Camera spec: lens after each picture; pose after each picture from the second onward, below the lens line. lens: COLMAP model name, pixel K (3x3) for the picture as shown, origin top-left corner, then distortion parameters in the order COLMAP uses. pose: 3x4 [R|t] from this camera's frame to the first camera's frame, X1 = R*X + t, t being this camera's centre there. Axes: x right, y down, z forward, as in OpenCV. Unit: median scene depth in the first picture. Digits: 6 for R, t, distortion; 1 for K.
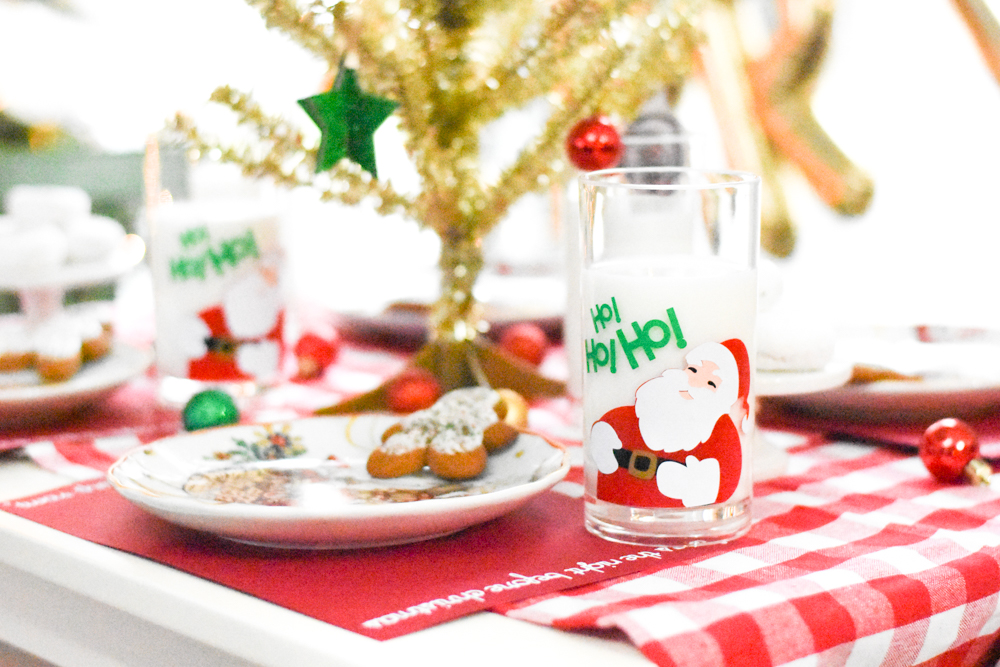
lens RADIAL K [[2212.8, 0, 500.0], [0, 2212.8, 333.5], [0, 0, 1]] dist [-0.177993, 0.540611]
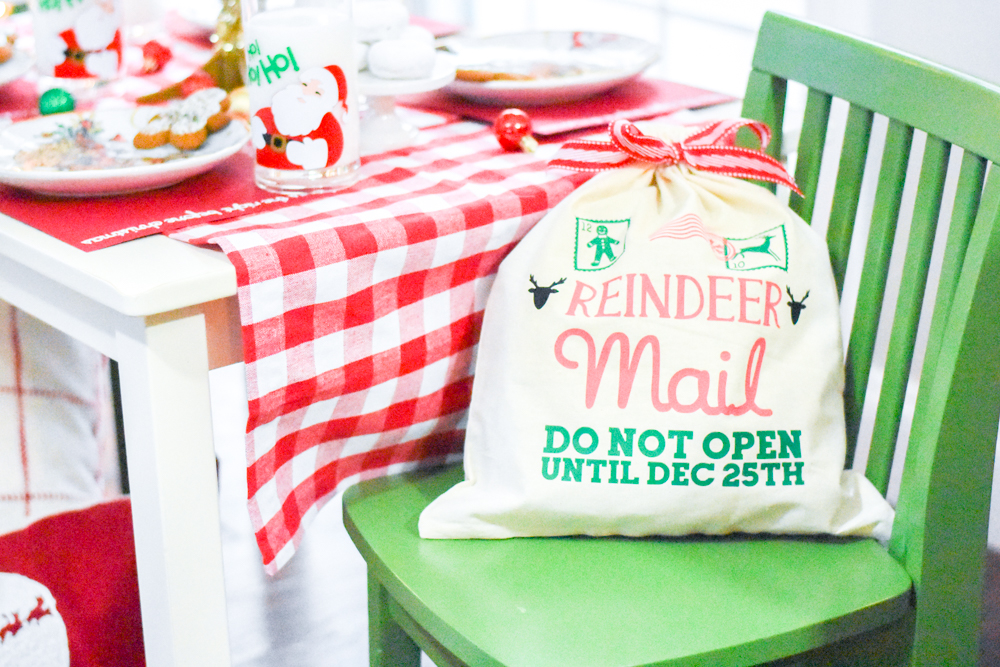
lens RADIAL K [[2212.8, 0, 500.0], [0, 2212.8, 333.5], [0, 0, 1]] dist [-0.177993, 0.540611]
pose [[0.997593, 0.004626, -0.069180, 0.337473], [0.007268, 0.985298, 0.170691, -0.077163], [0.068953, -0.170783, 0.982893, -0.591374]]
